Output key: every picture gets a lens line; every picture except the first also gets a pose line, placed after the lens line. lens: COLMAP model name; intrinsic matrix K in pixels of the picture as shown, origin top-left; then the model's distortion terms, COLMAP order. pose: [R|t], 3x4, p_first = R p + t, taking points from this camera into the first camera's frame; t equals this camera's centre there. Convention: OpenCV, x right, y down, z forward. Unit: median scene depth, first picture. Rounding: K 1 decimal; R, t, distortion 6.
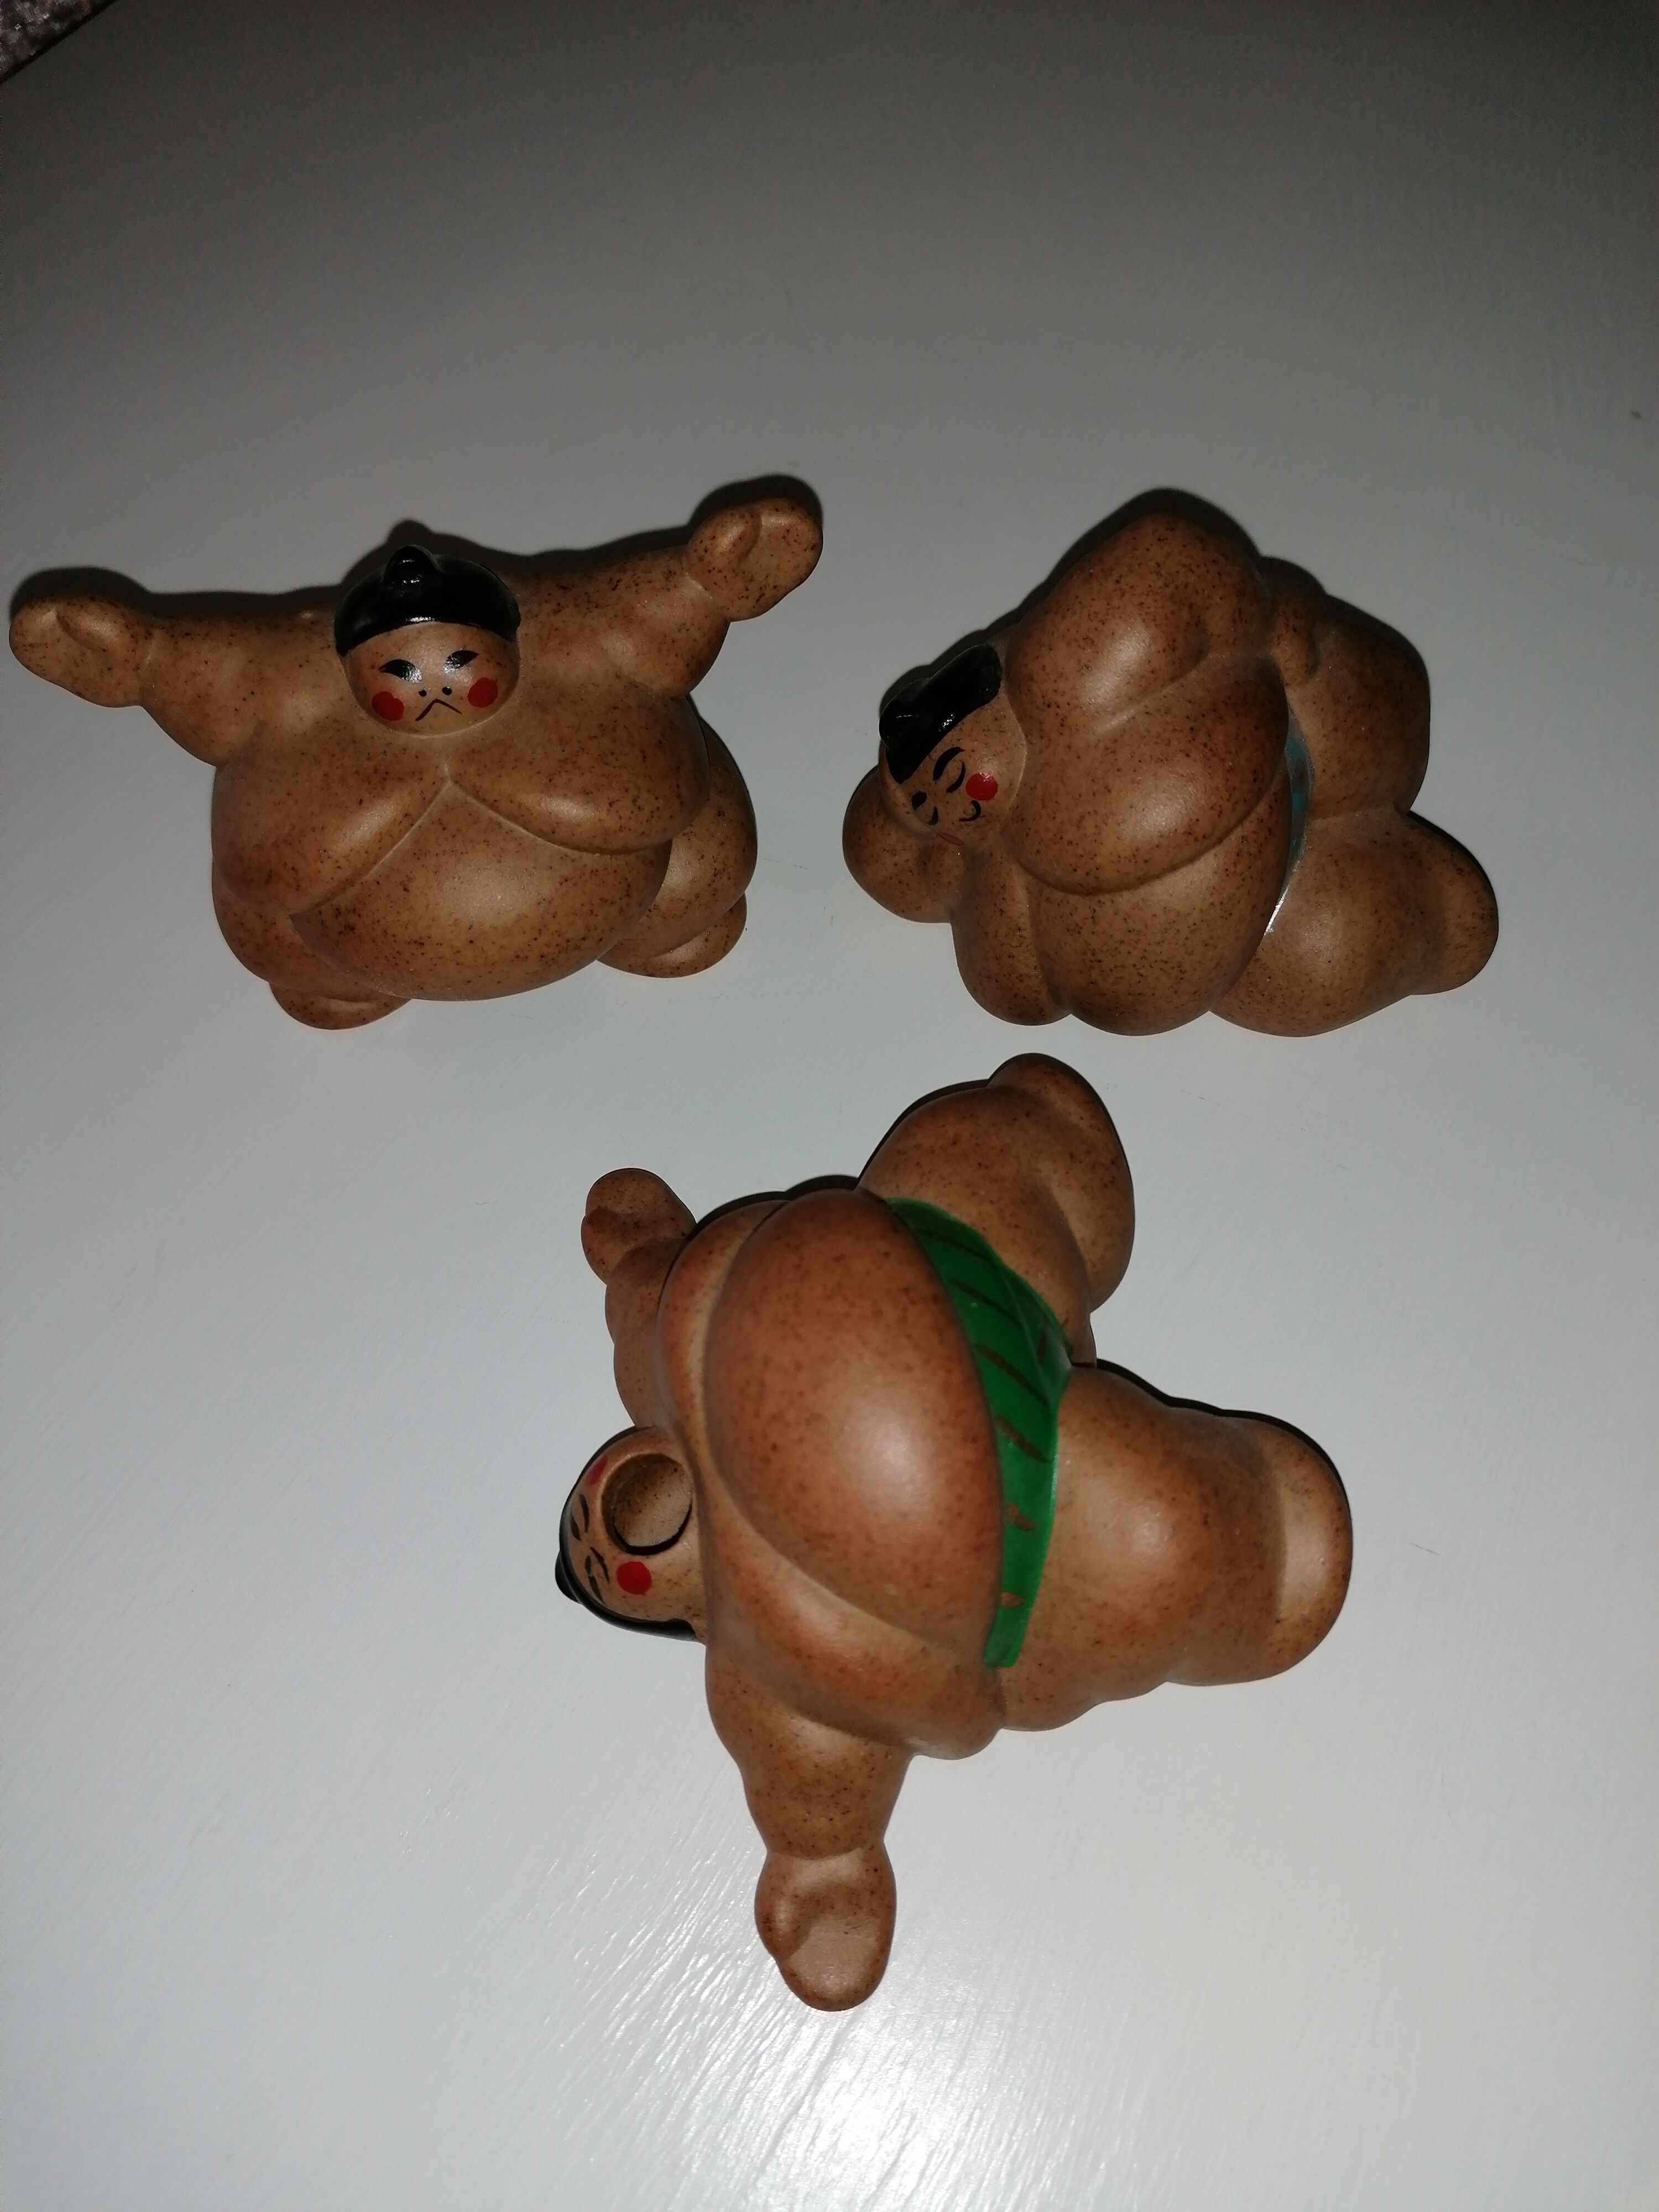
lens RADIAL K [[1718.4, 0, 832.2], [0, 1718.4, 1112.4], [0, 0, 1]] dist [0.053239, 0.001308]
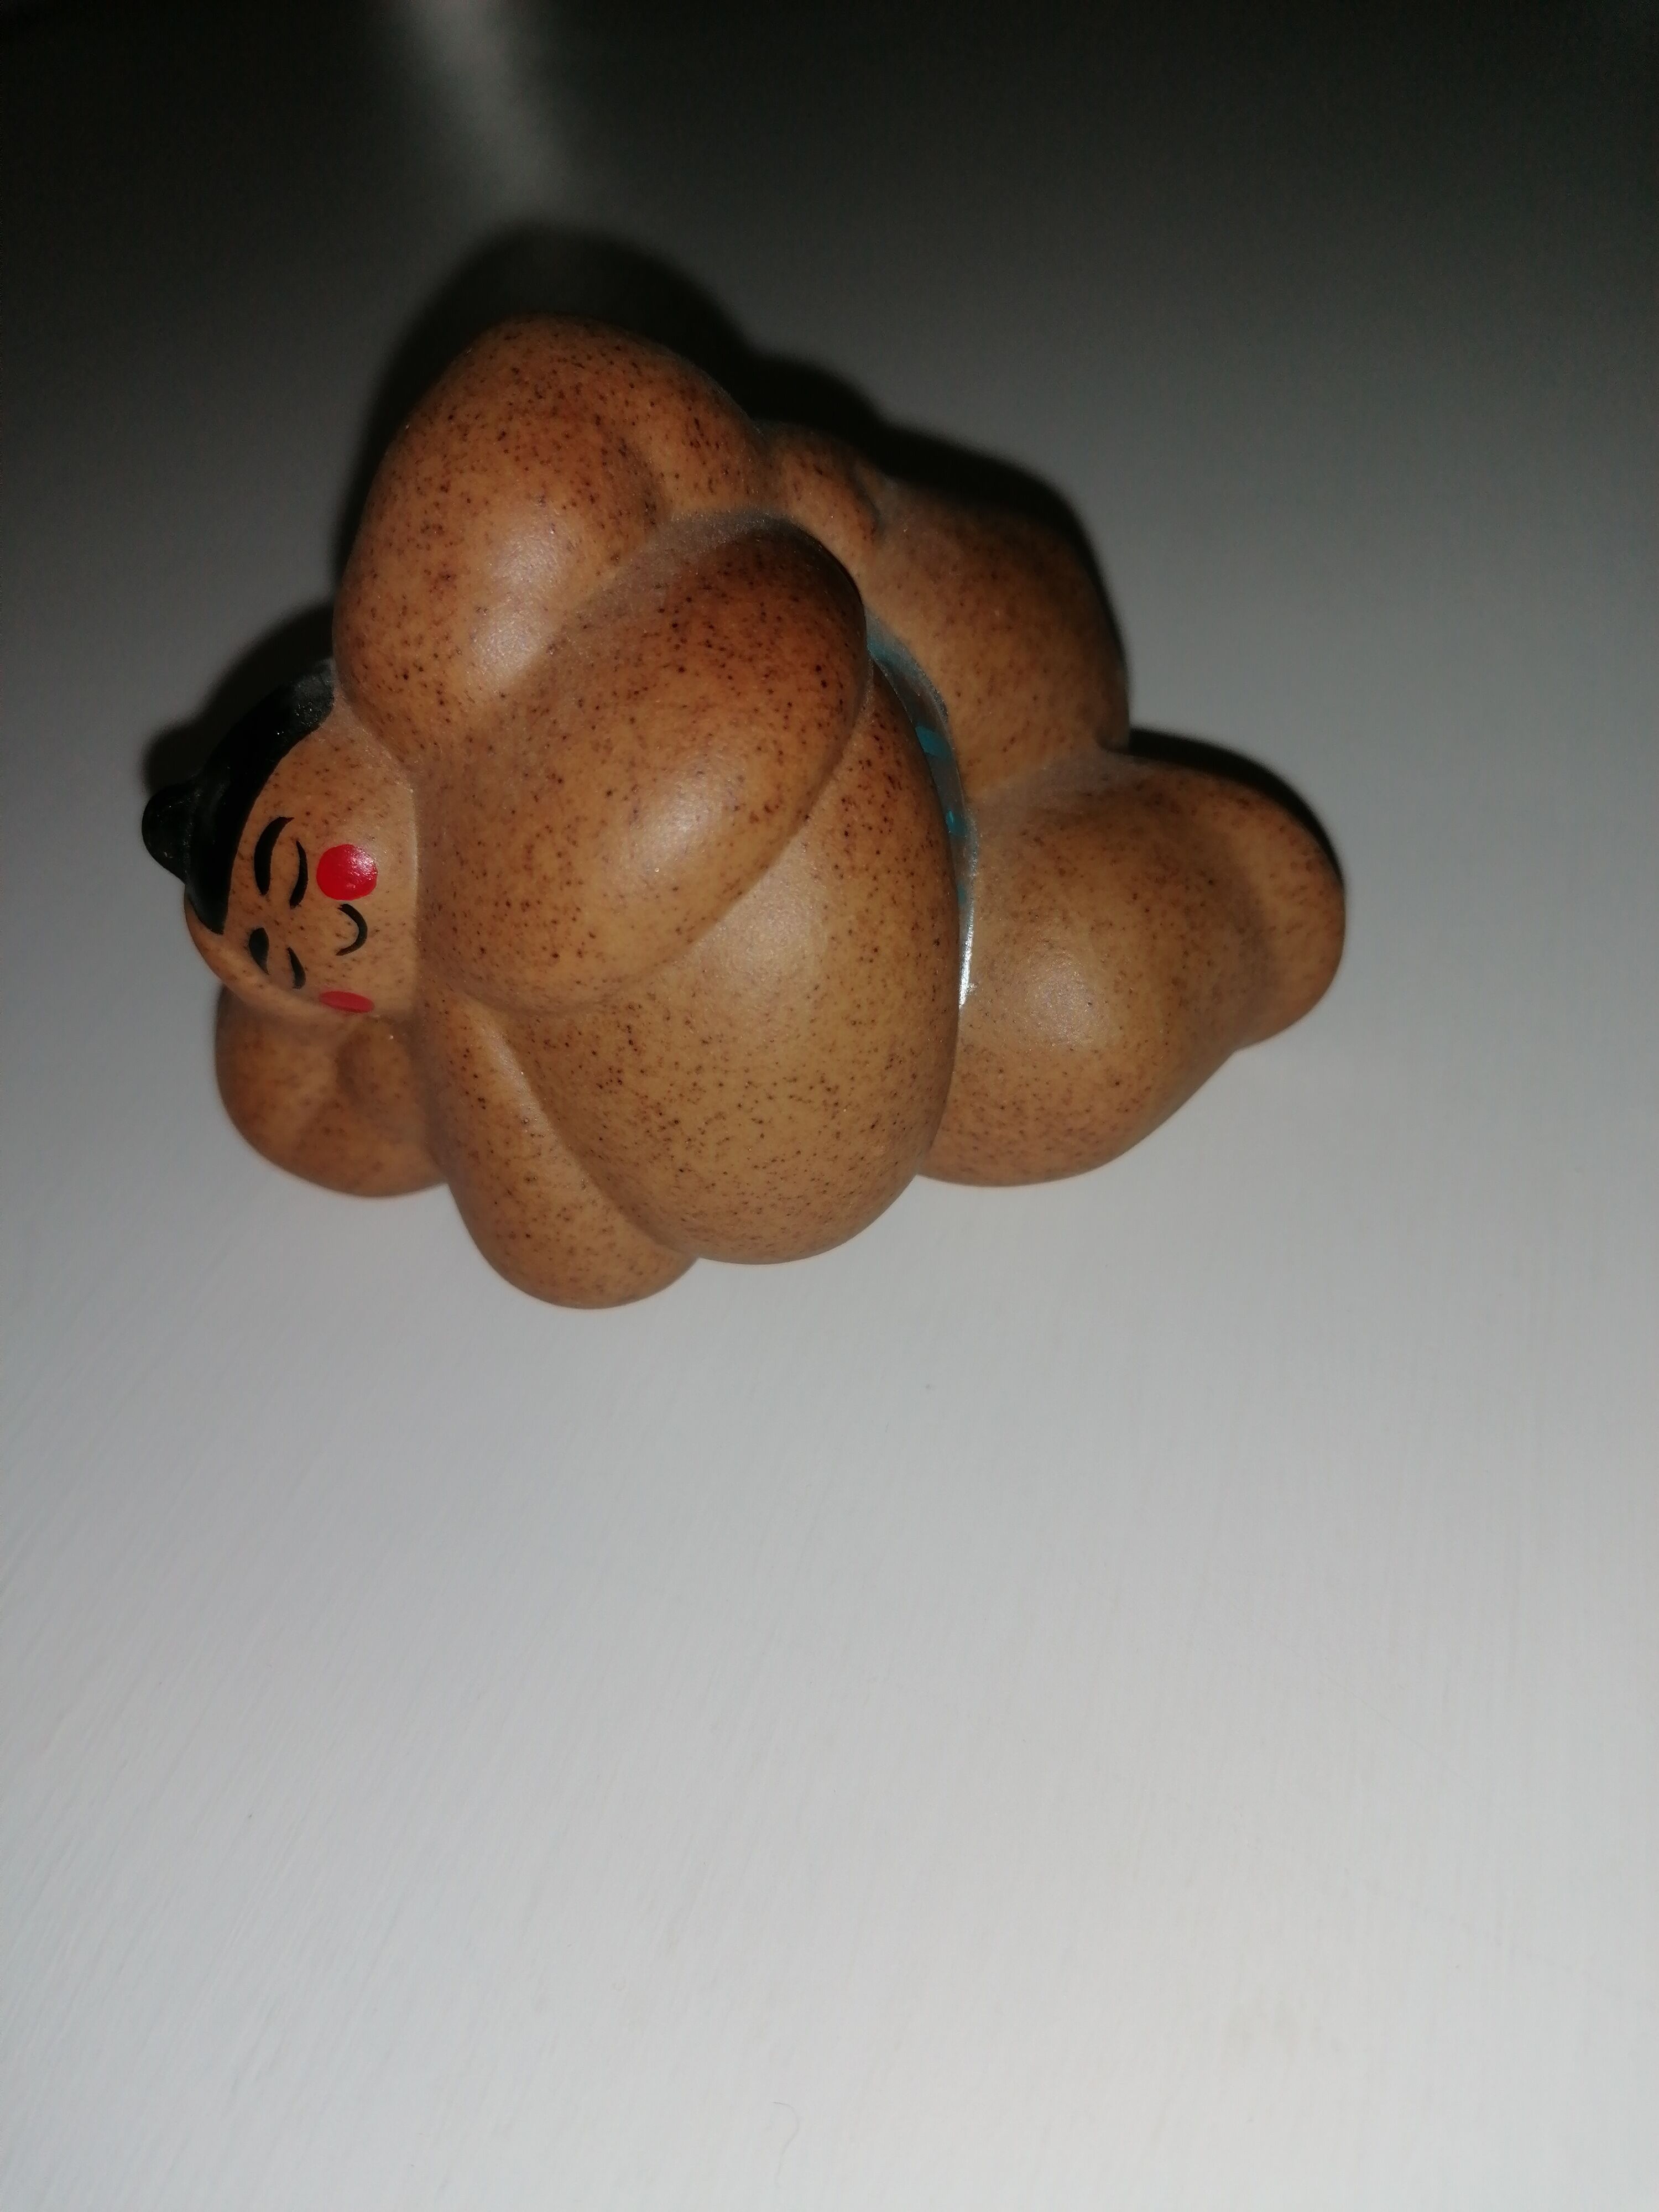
lens RADIAL K [[1718.4, 0, 825.1], [0, 1718.4, 1105.7], [0, 0, 1]] dist [0.053239, 0.001308]
pose [[0.944412, -0.298129, 0.138584, 0.131572], [0.322675, 0.921301, -0.216993, 0.033897], [-0.062985, 0.249648, 0.966286, 0.516150]]
